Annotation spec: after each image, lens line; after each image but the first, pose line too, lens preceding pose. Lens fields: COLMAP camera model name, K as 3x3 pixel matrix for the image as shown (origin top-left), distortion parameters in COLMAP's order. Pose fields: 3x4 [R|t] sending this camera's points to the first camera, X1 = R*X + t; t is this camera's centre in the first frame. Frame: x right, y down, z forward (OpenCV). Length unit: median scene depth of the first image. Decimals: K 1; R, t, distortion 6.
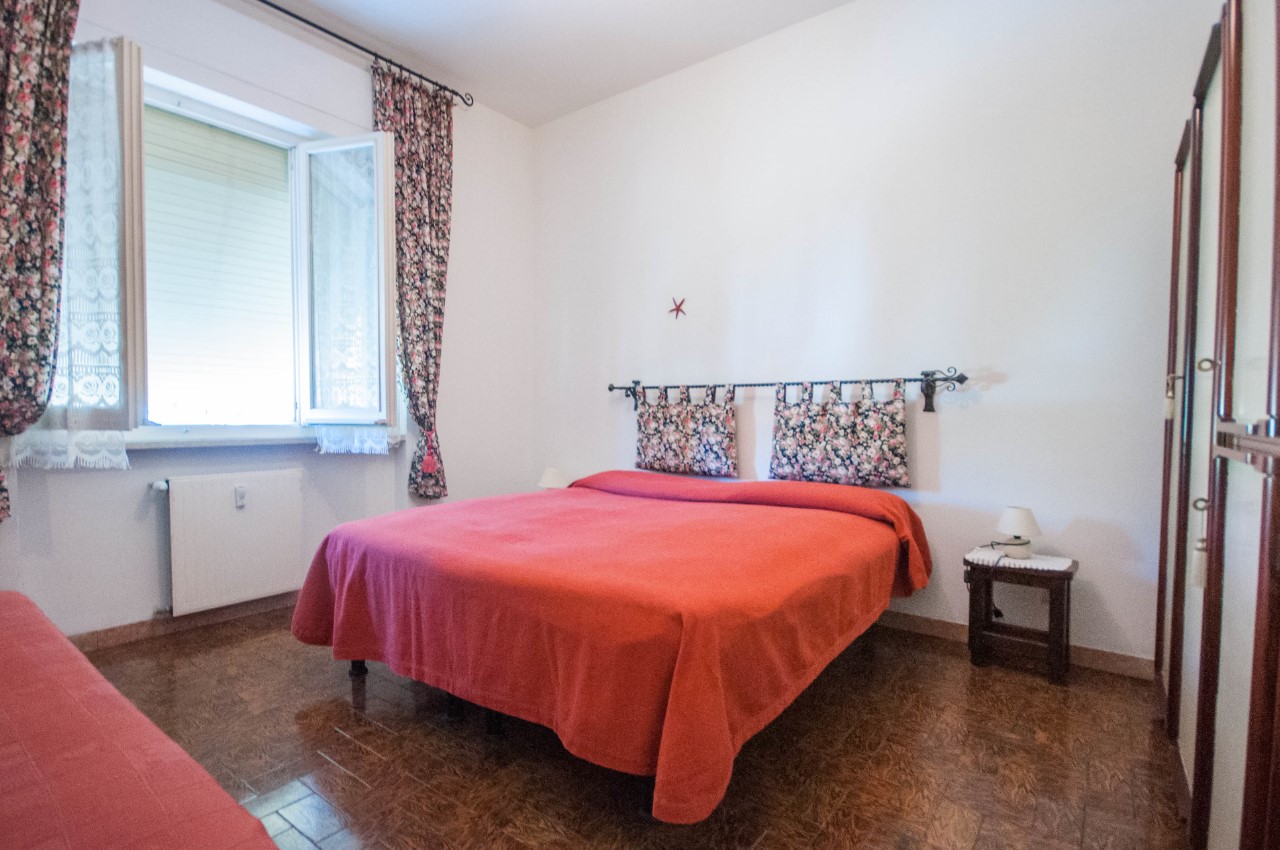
lens RADIAL K [[630.1, 0, 632.7], [0, 630.1, 436.6], [0, 0, 1]] dist [0.010442, -0.010921]
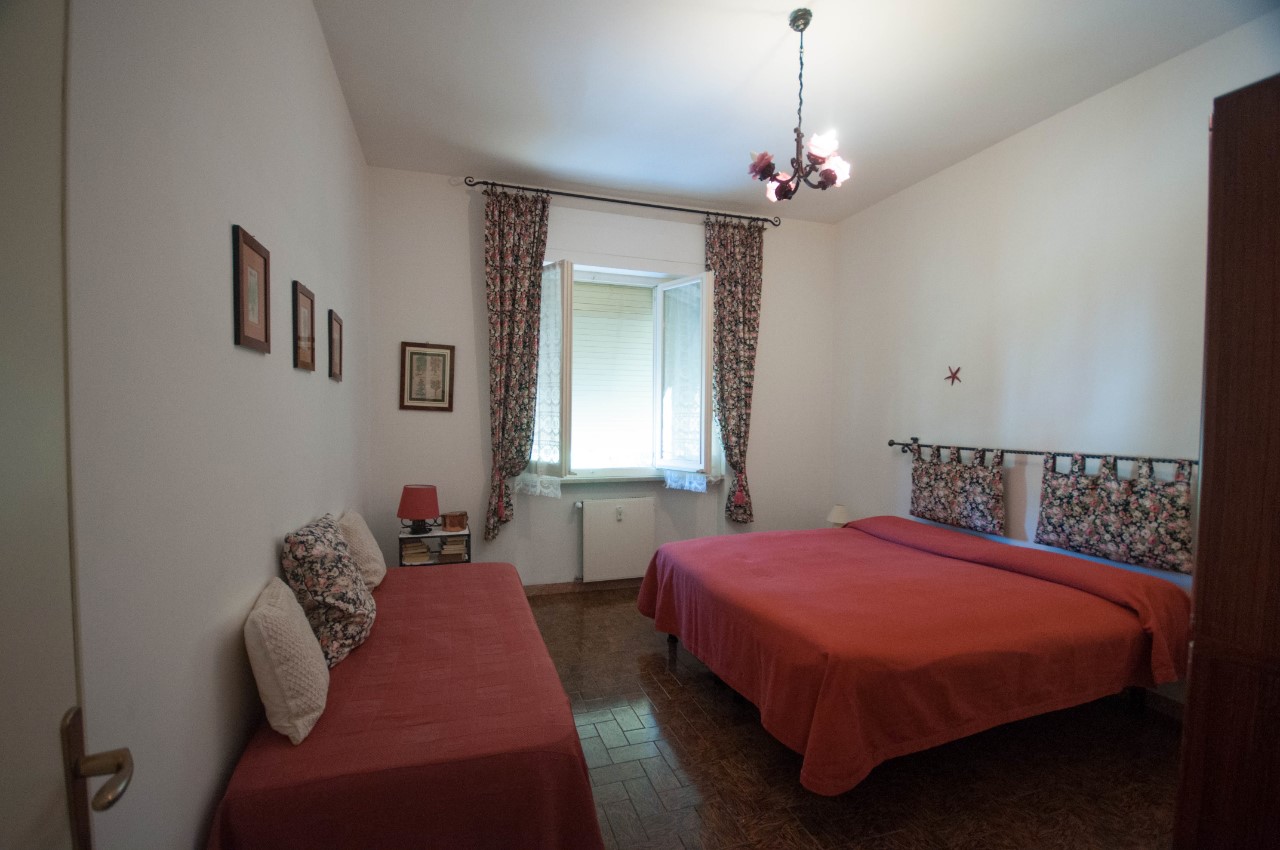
lens RADIAL K [[571.3, 0, 637.3], [0, 571.3, 439.4], [0, 0, 1]] dist [0.002119, 0.000031]
pose [[0.829647, 0.028564, -0.557557, 0.200776], [-0.026505, 0.999579, 0.011769, -0.102706], [0.557659, 0.005014, 0.830055, -0.163674]]
